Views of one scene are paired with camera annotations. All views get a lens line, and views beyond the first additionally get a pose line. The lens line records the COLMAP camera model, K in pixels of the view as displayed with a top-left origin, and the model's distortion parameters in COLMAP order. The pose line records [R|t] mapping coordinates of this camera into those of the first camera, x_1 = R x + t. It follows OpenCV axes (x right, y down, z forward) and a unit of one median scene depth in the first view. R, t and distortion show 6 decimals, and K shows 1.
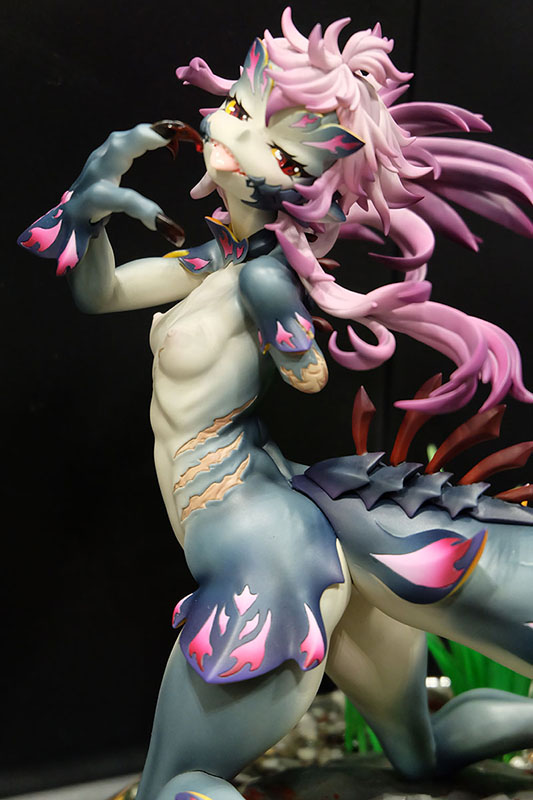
lens RADIAL K [[1707.8, 0, 265.3], [0, 1707.8, 404.0], [0, 0, 1]] dist [0.013738, 0.000000]
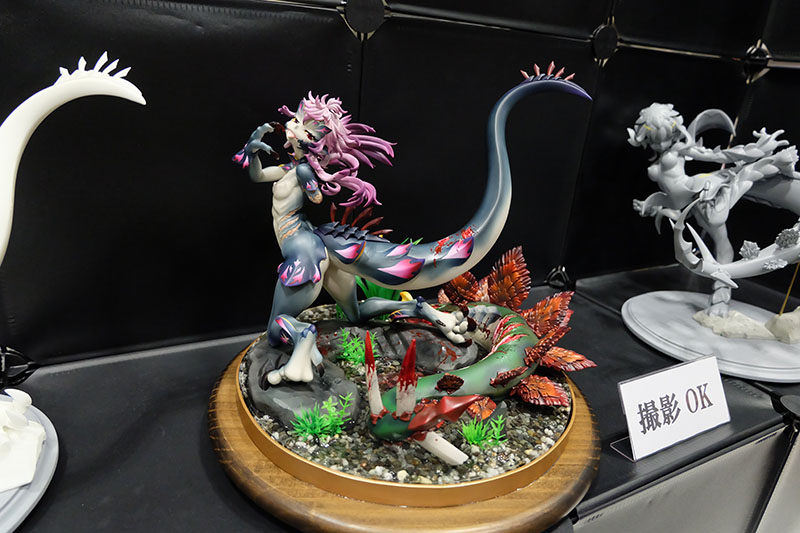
lens RADIAL K [[535.2, 0, 384.1], [0, 535.2, 262.5], [0, 0, 1]] dist [-0.045058, 0.012739]
pose [[0.998336, 0.002178, 0.057630, 0.099056], [-0.003038, 0.999885, 0.014842, 0.095630], [-0.057591, -0.014992, 0.998228, -0.082357]]
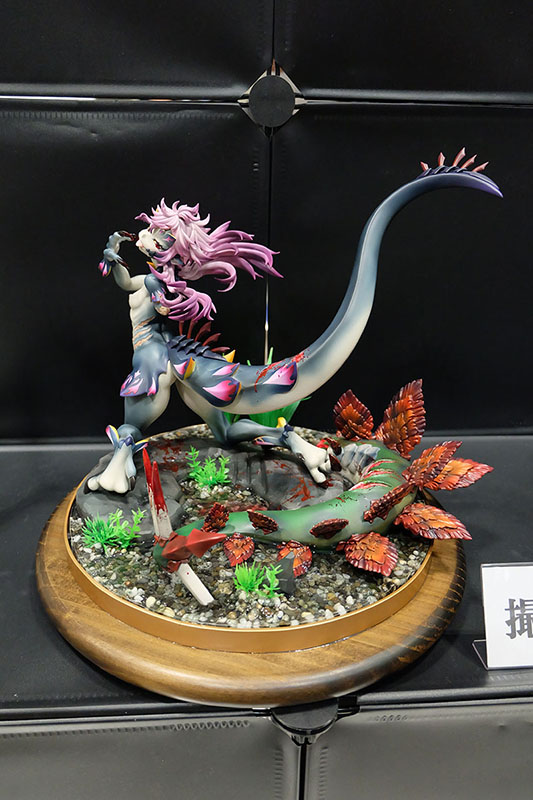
lens RADIAL K [[609.4, 0, 266.2], [0, 609.4, 396.3], [0, 0, 1]] dist [-0.005162, -0.009555]
pose [[0.933132, 0.104572, -0.343992, 0.639569], [-0.087231, 0.994029, 0.065552, 0.055518], [0.348793, -0.031161, 0.936682, -0.049407]]
